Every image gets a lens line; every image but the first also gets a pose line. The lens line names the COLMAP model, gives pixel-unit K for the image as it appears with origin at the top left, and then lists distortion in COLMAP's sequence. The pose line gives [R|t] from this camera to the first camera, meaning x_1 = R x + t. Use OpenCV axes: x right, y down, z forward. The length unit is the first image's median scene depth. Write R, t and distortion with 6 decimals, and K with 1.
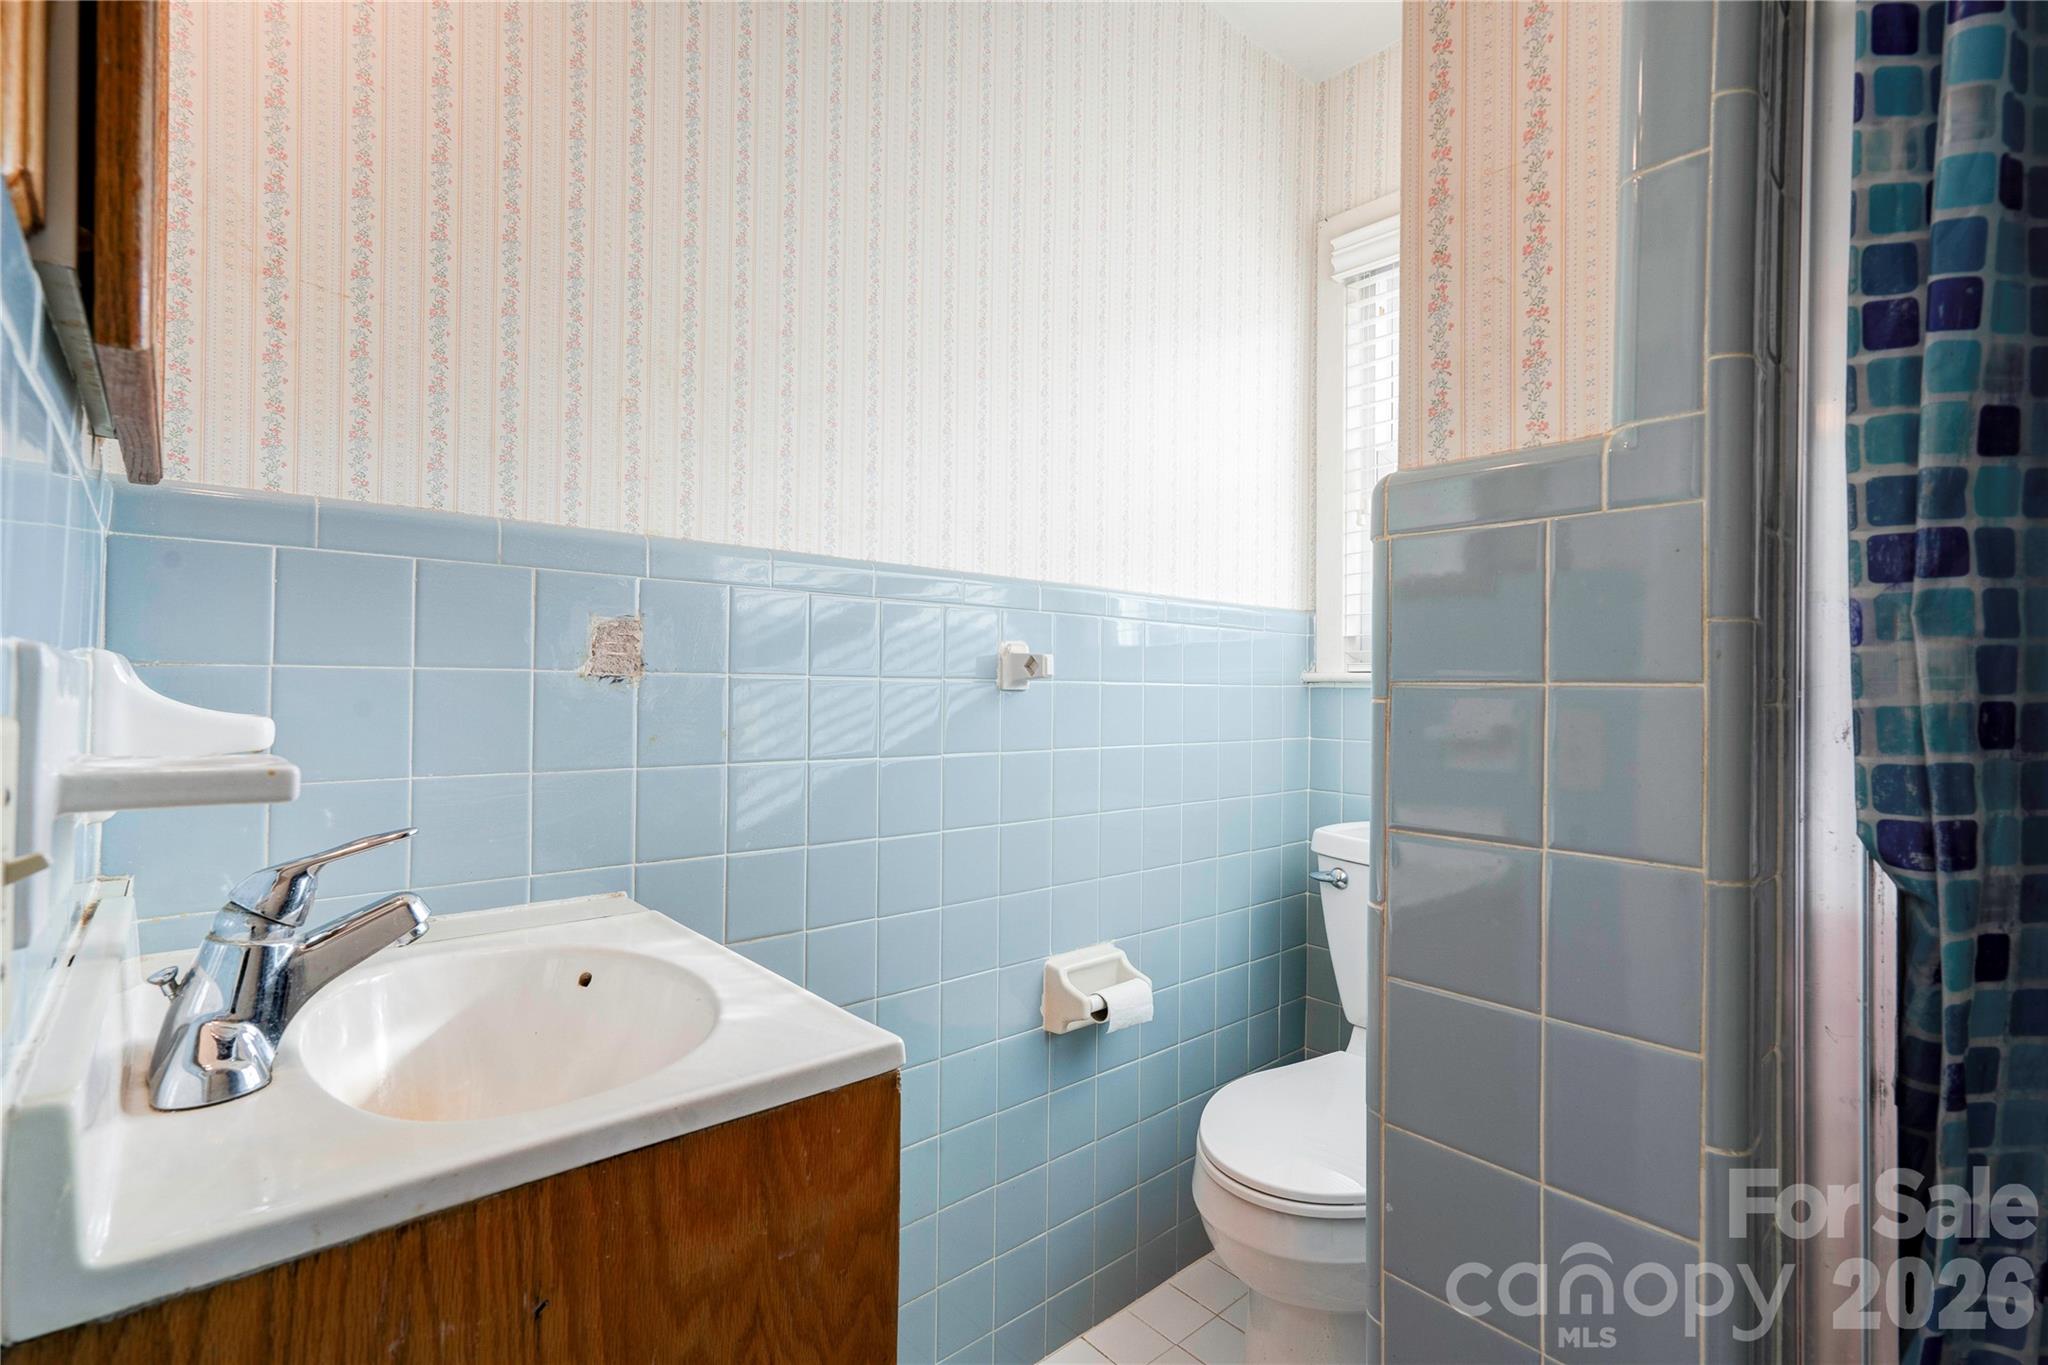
lens RADIAL K [[924.6, 0, 1023.8], [0, 924.6, 677.1], [0, 0, 1]] dist [-0.000299, 0.009748]
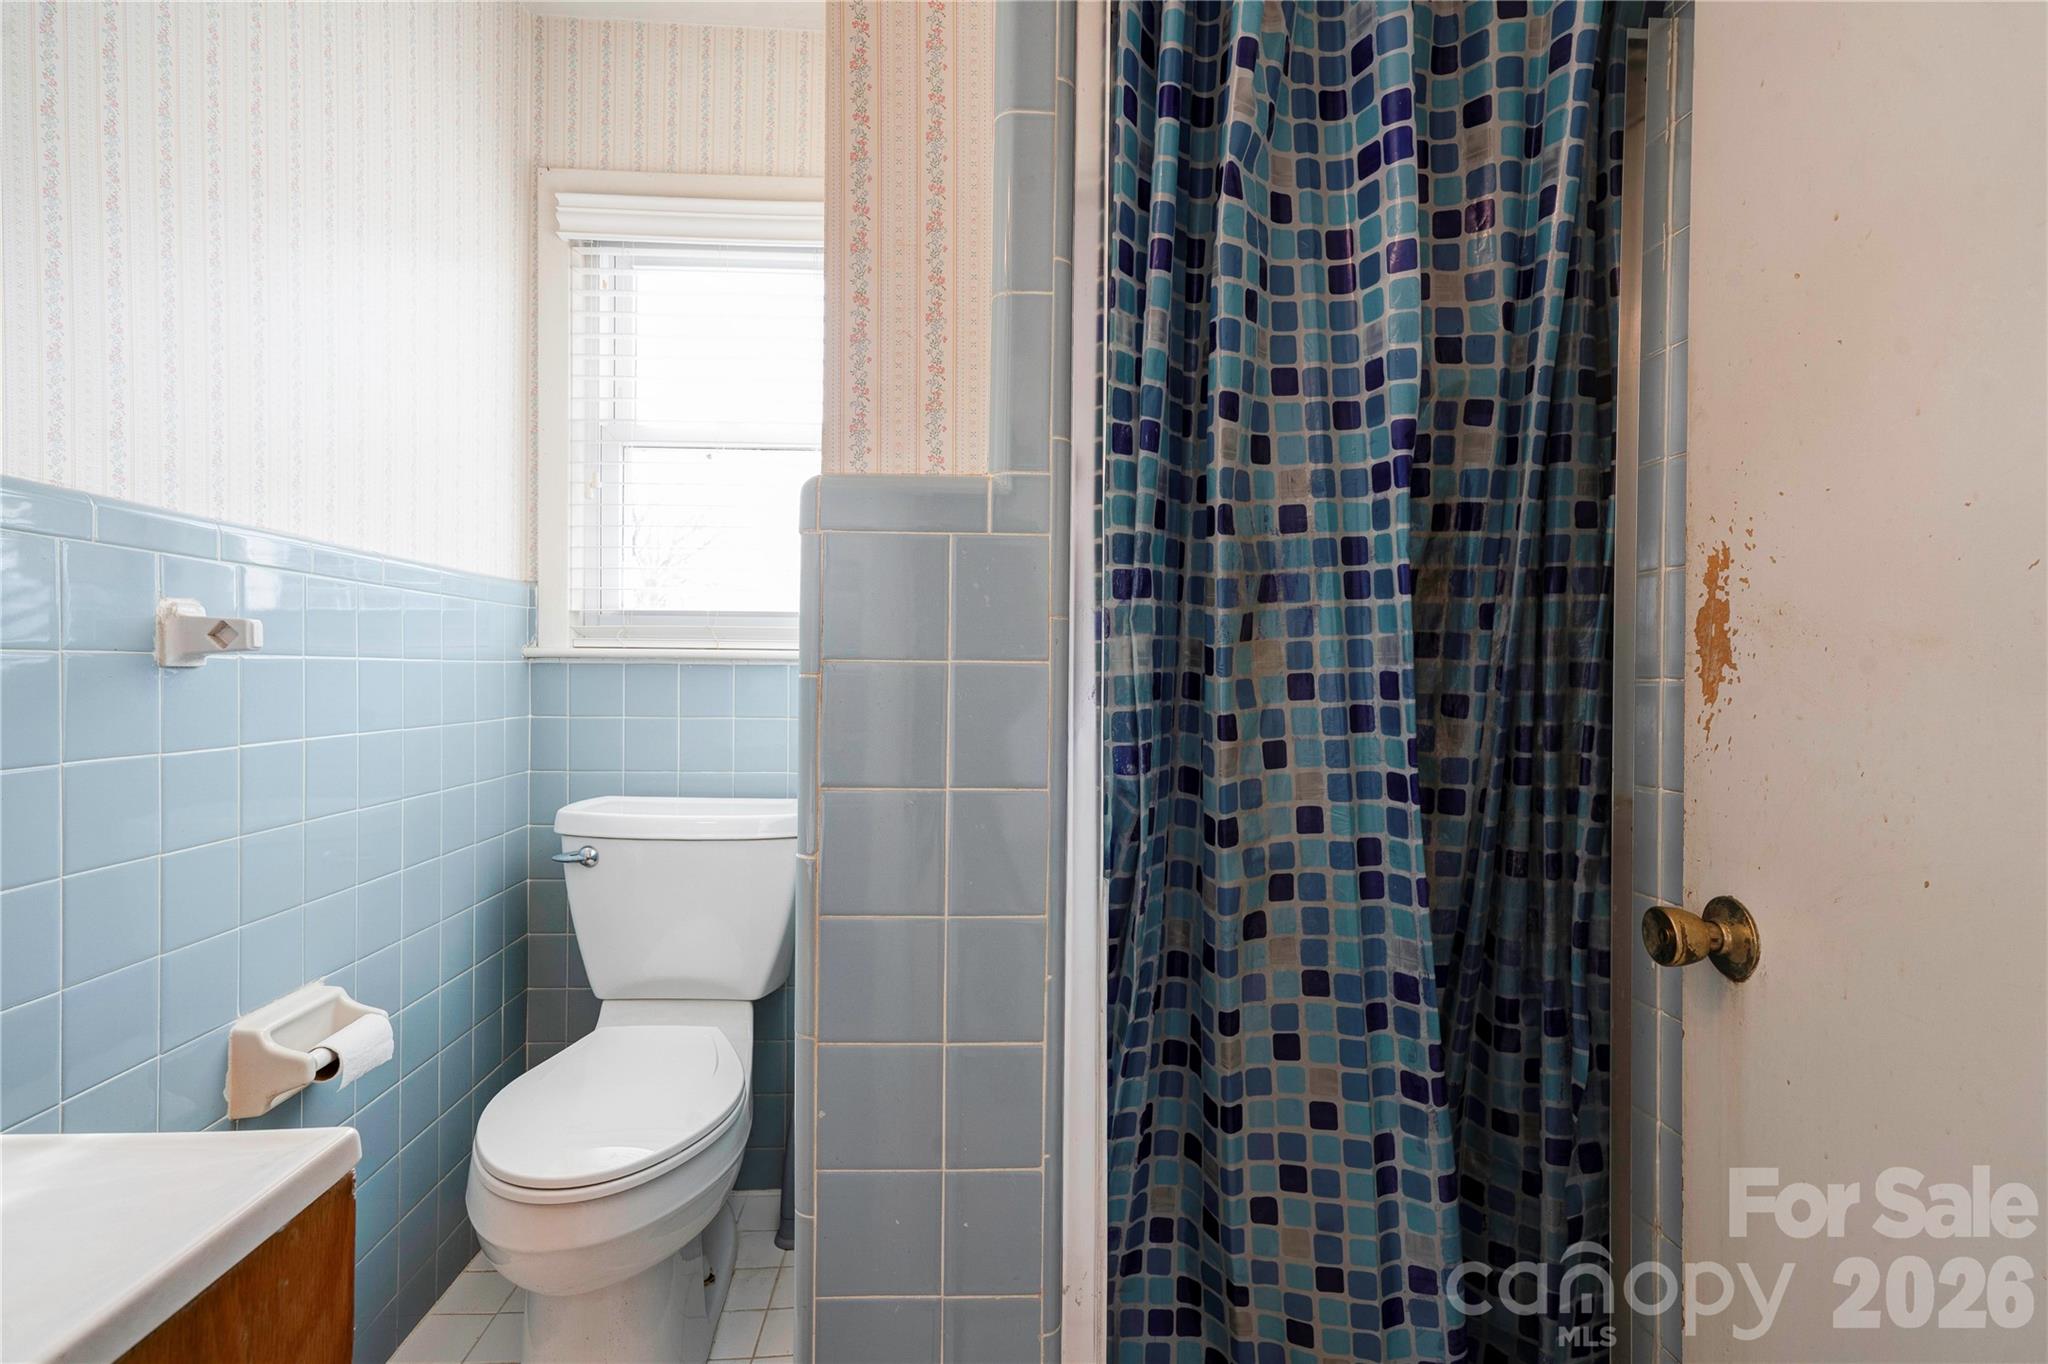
lens RADIAL K [[927.8, 0, 984.2], [0, 927.8, 675.0], [0, 0, 1]] dist [-0.012599, 0.019150]
pose [[0.641220, -0.009402, 0.767299, -0.356818], [-0.009637, 0.999747, 0.020304, -0.000334], [-0.767297, -0.020413, 0.640968, 0.115428]]
